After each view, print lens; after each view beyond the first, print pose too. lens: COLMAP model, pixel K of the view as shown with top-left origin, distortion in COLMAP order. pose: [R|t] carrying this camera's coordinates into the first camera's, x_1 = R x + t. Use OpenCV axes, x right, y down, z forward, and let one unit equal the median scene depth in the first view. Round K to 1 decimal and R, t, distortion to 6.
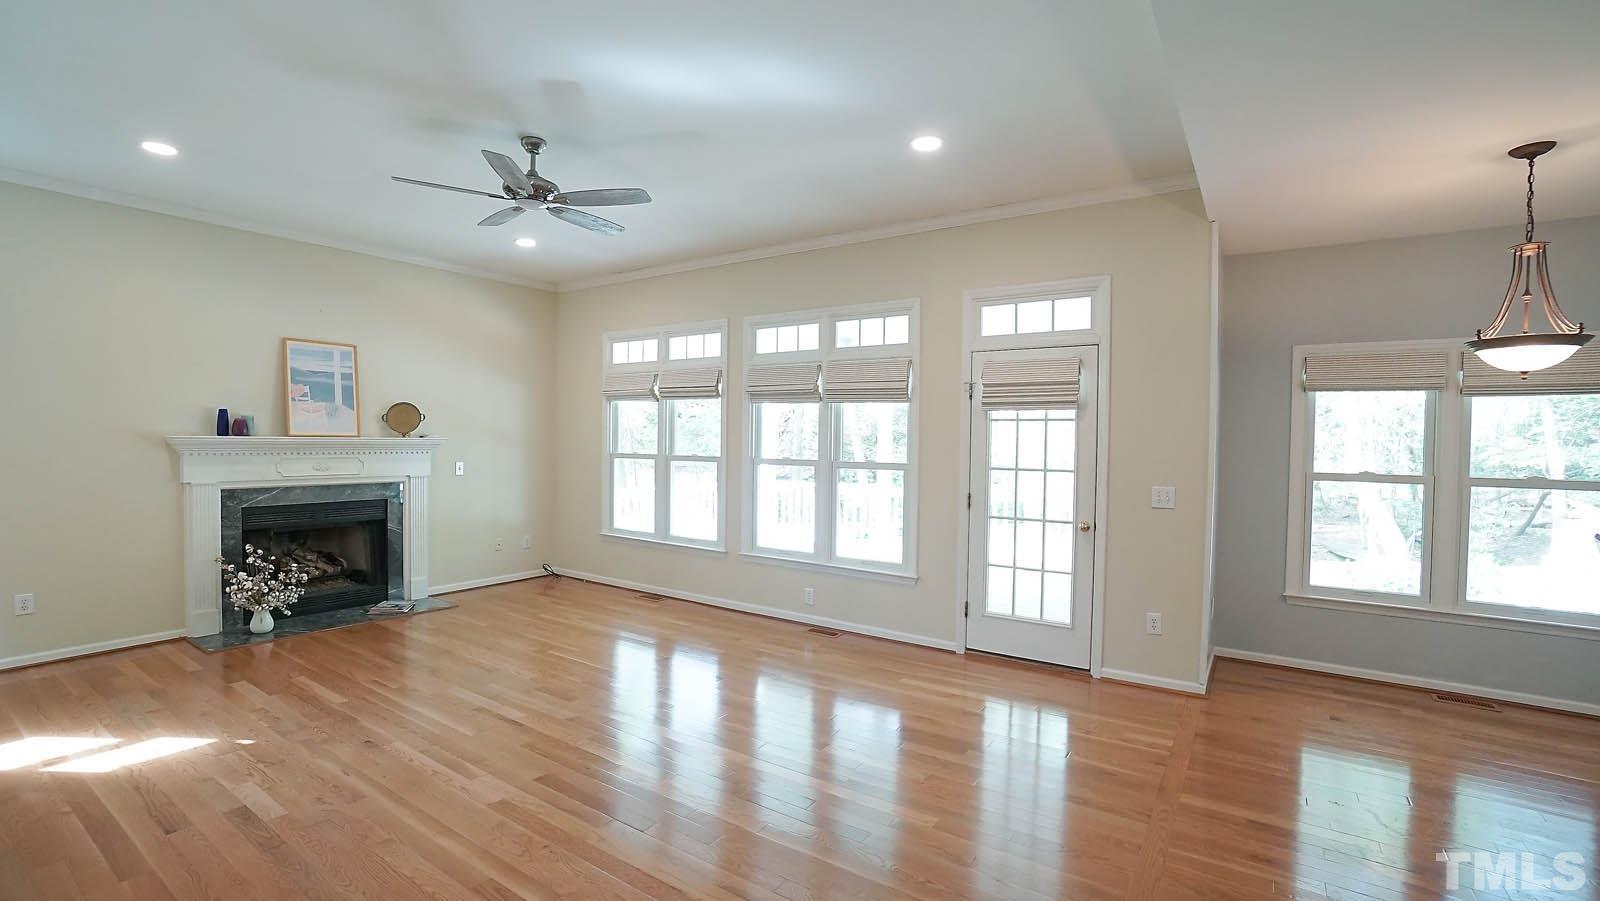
lens RADIAL K [[708.4, 0, 776.6], [0, 708.4, 452.4], [0, 0, 1]] dist [-0.048326, 0.016475]
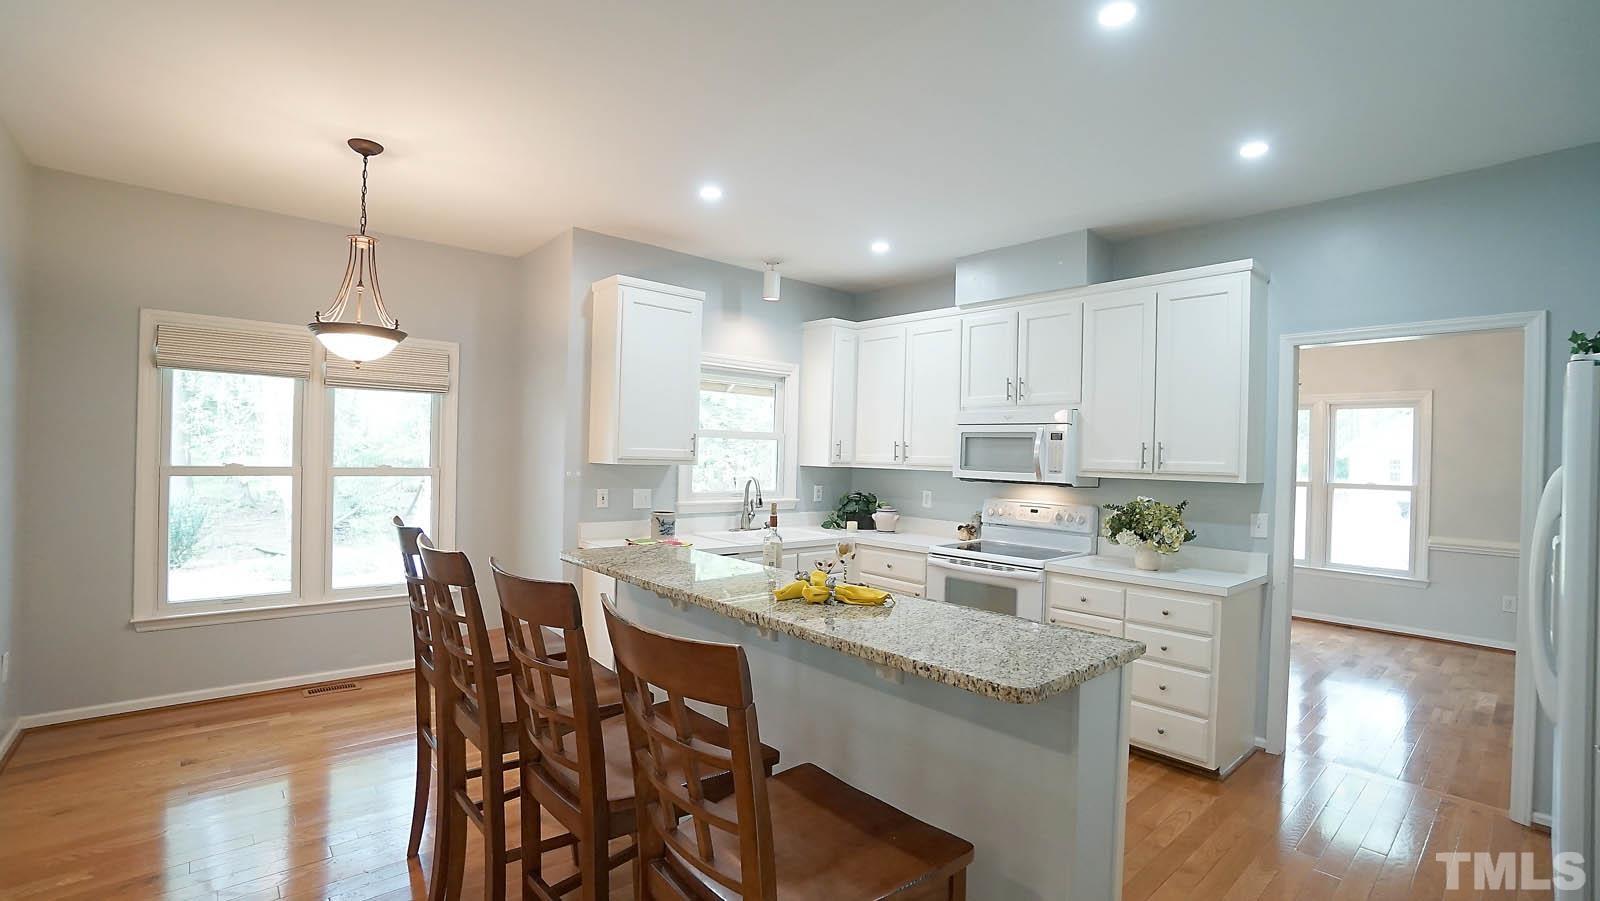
lens RADIAL K [[708.4, 0, 799.3], [0, 708.4, 459.9], [0, 0, 1]] dist [-0.048326, 0.016475]
pose [[0.235379, -0.017179, 0.971752, 0.150635], [0.000213, 0.999845, 0.017624, 0.006792], [-0.971904, -0.003941, 0.235346, 0.074549]]
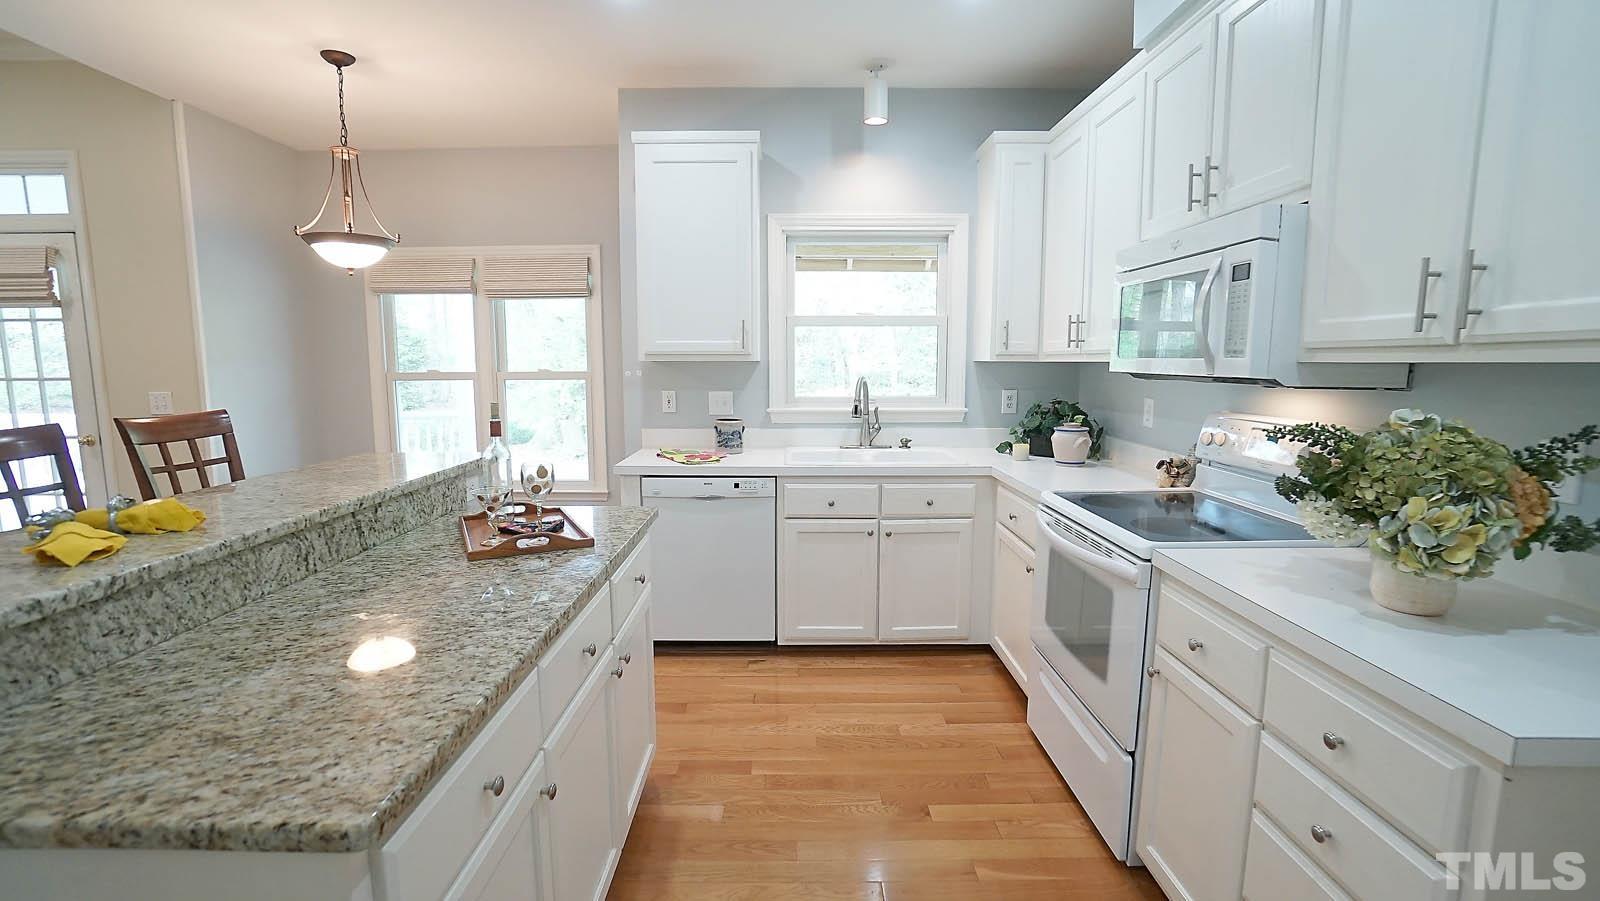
lens RADIAL K [[708.4, 0, 789.1], [0, 708.4, 448.5], [0, 0, 1]] dist [-0.048326, 0.016475]
pose [[0.822859, -0.087357, 0.561491, 0.646700], [0.027914, 0.993134, 0.113606, 0.038741], [-0.567560, -0.077808, 0.819647, -0.208388]]
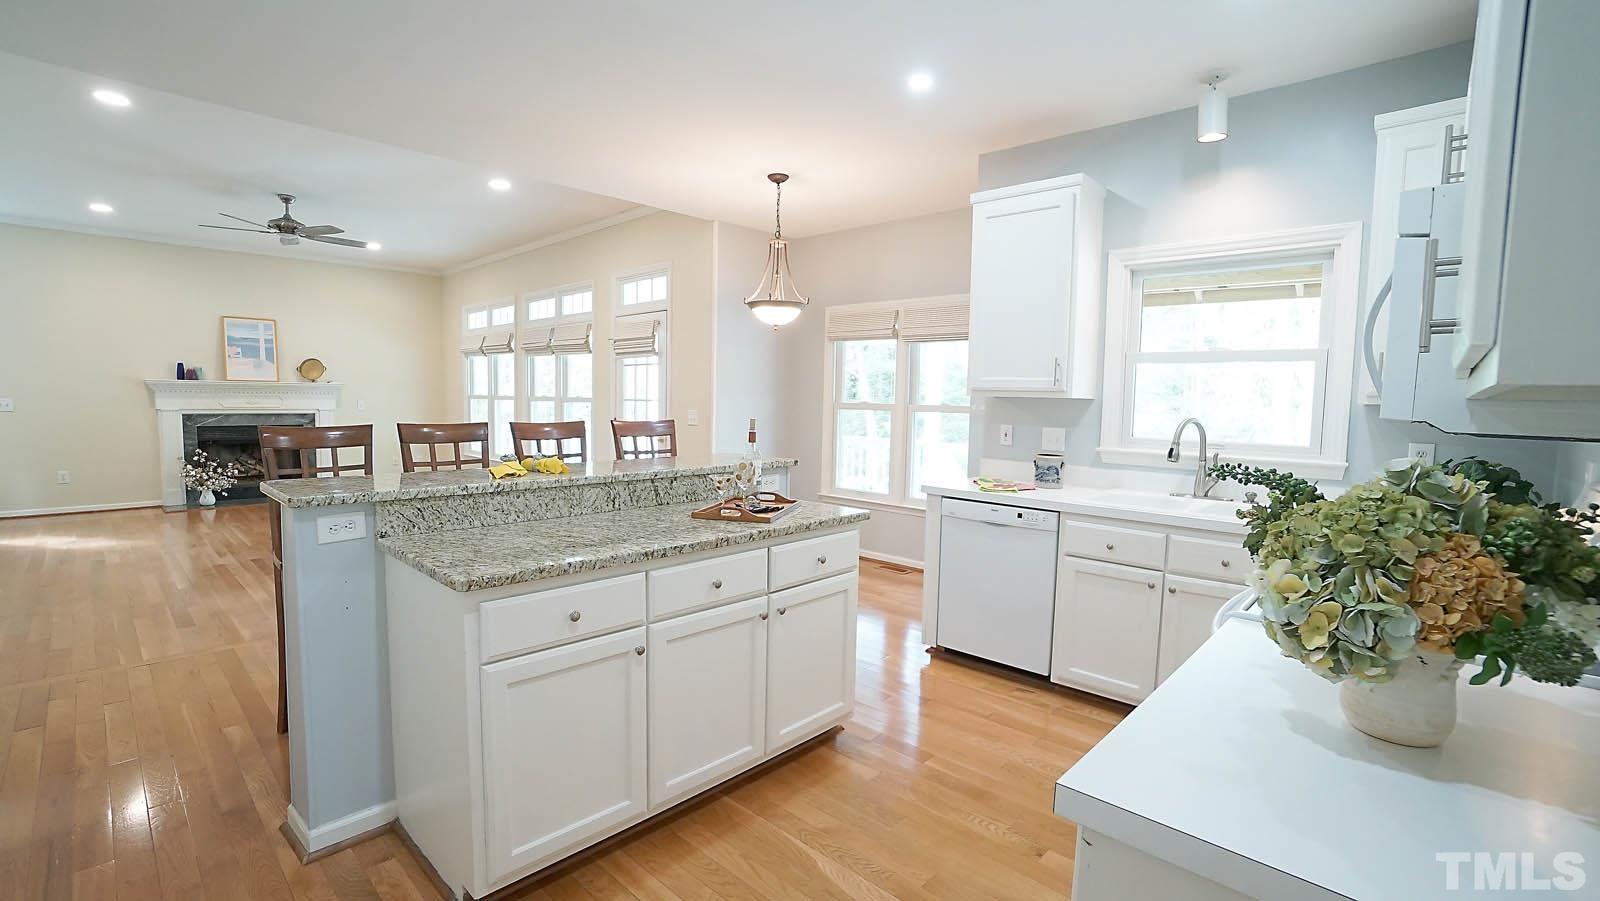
lens RADIAL K [[708.4, 0, 782.4], [0, 708.4, 450.2], [0, 0, 1]] dist [-0.048326, 0.016475]
pose [[0.986903, 0.013941, -0.160711, 0.866161], [-0.005473, 0.998579, 0.053016, 0.048506], [0.161222, -0.051443, 0.985577, -0.360811]]
